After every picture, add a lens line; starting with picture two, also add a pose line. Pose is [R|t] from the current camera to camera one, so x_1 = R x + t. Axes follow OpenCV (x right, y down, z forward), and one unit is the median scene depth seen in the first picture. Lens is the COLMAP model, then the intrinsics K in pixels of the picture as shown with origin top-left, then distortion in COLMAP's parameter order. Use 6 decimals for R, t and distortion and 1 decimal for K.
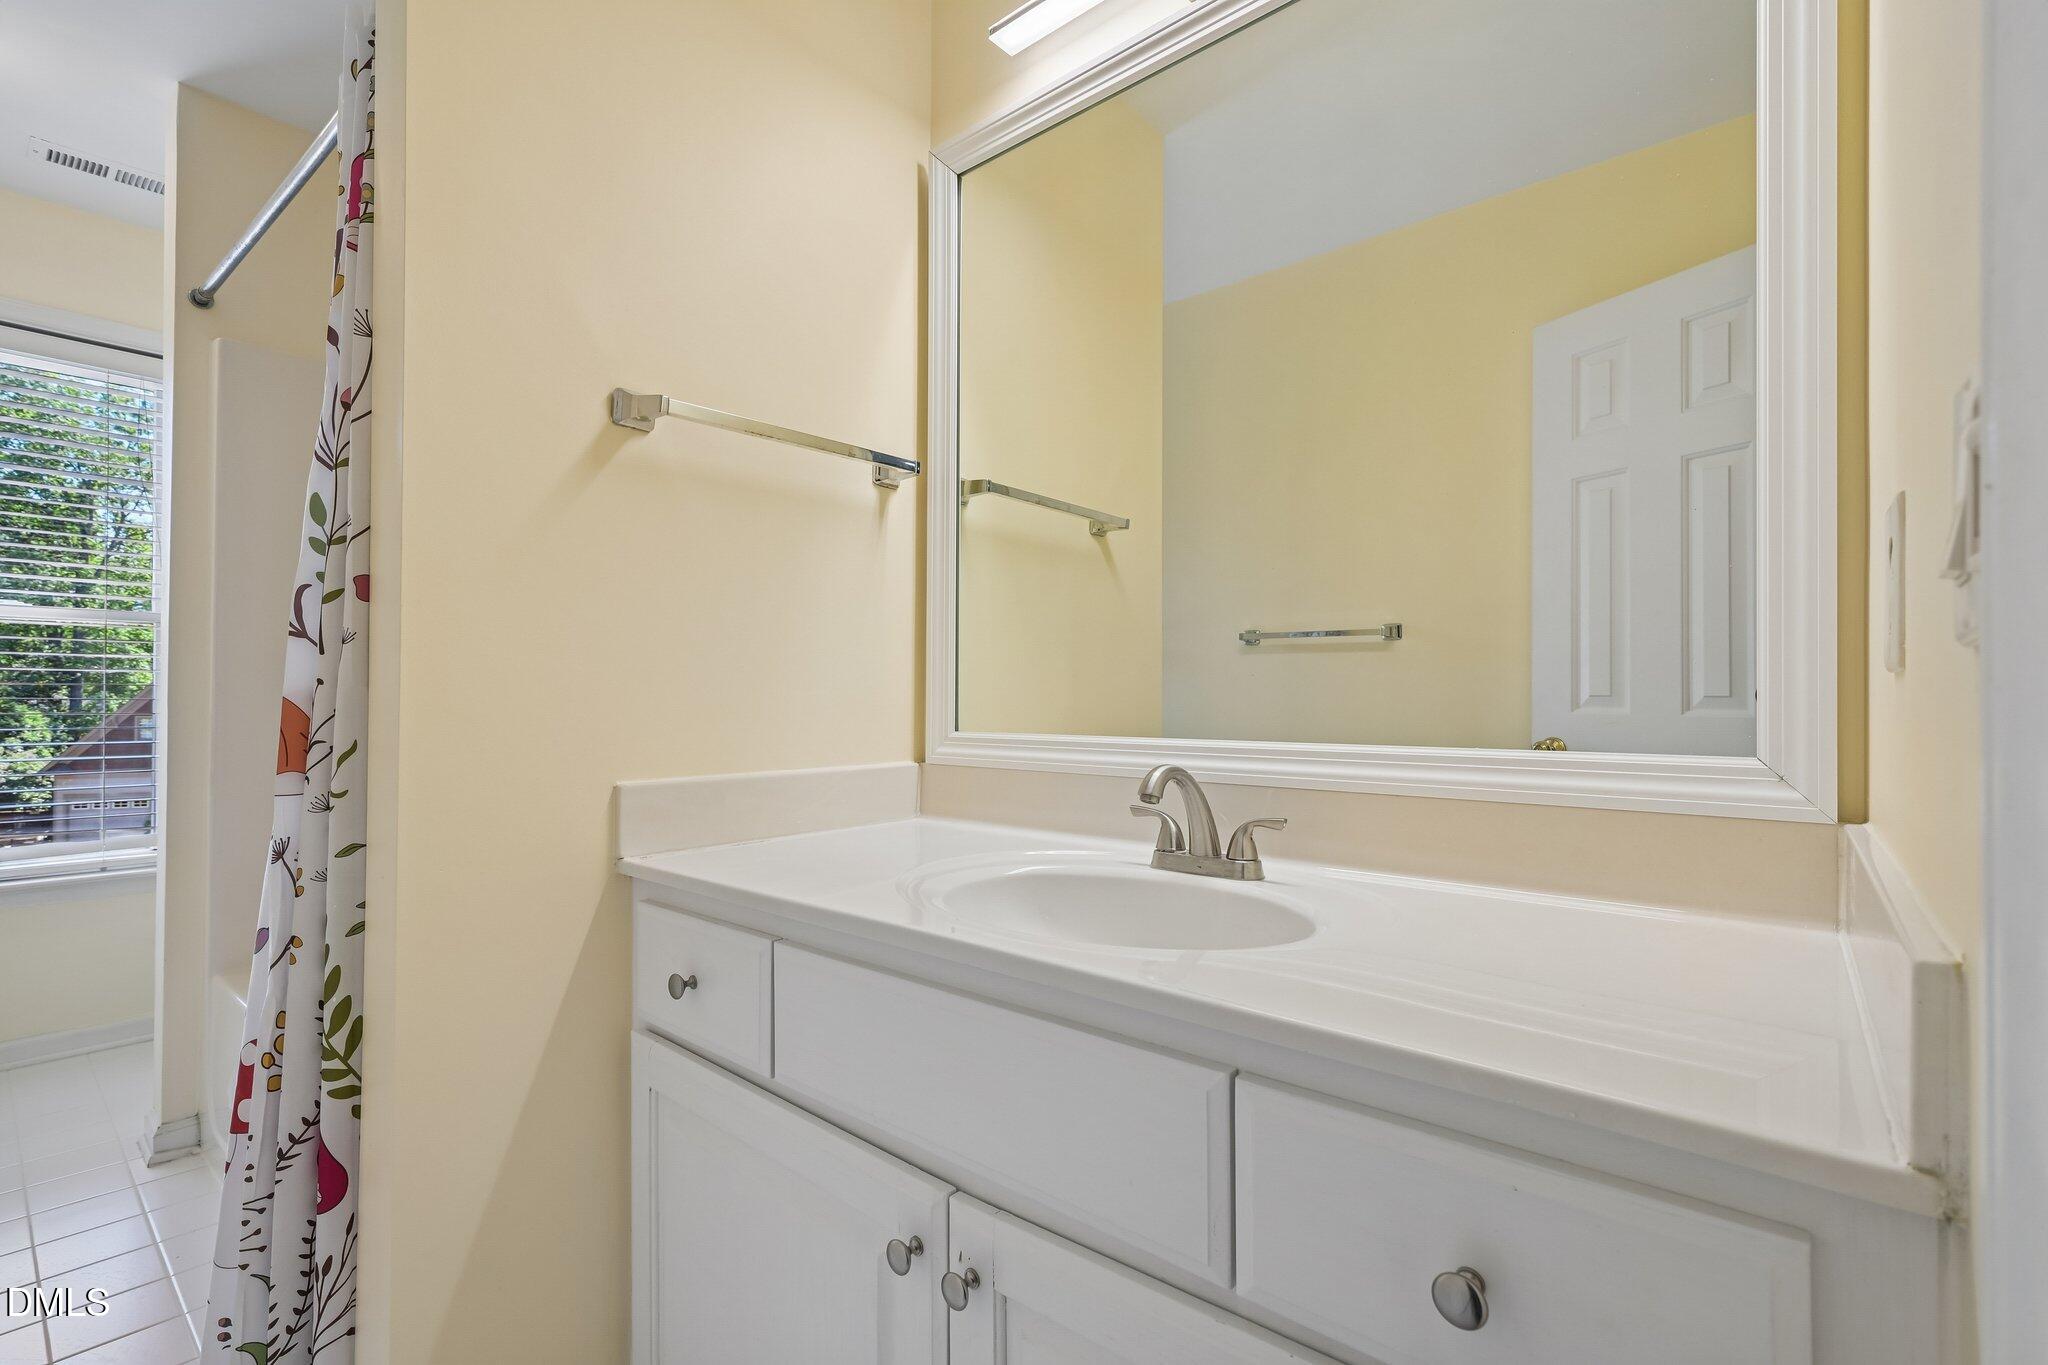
lens RADIAL K [[942.4, 0, 1024.0], [0, 942.4, 682.5], [0, 0, 1]] dist [0.000640, 0.000170]
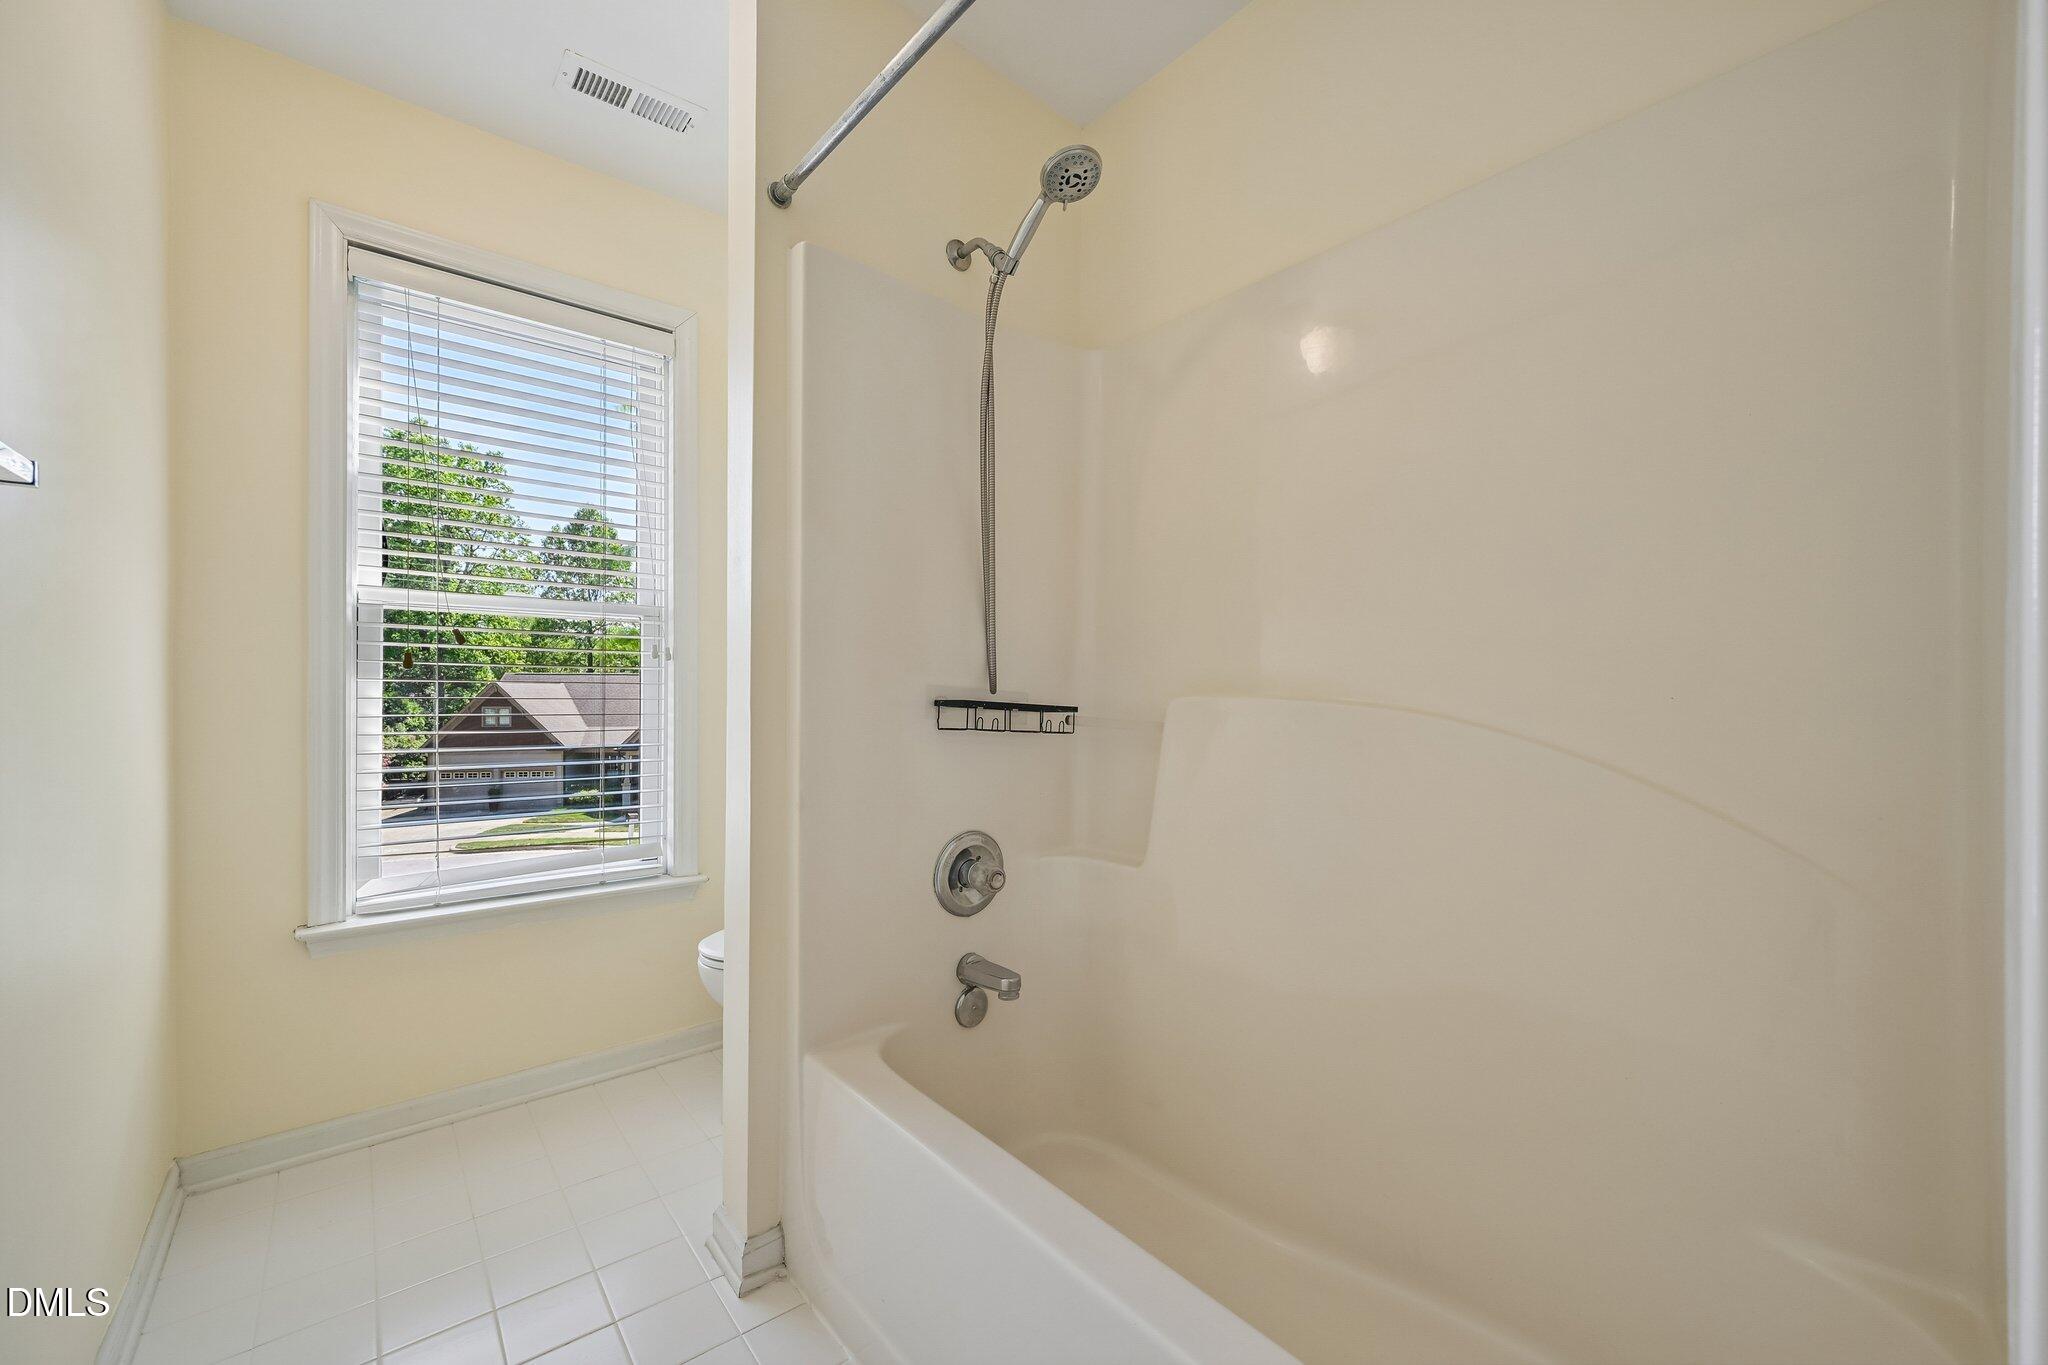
lens RADIAL K [[816.8, 0, 1024.0], [0, 816.8, 682.5], [0, 0, 1]] dist [-0.013507, -0.000036]
pose [[0.988204, 0.000505, -0.153144, -0.500775], [-0.000103, 0.999997, 0.002635, 0.001180], [0.153145, -0.002588, 0.988200, 0.316033]]
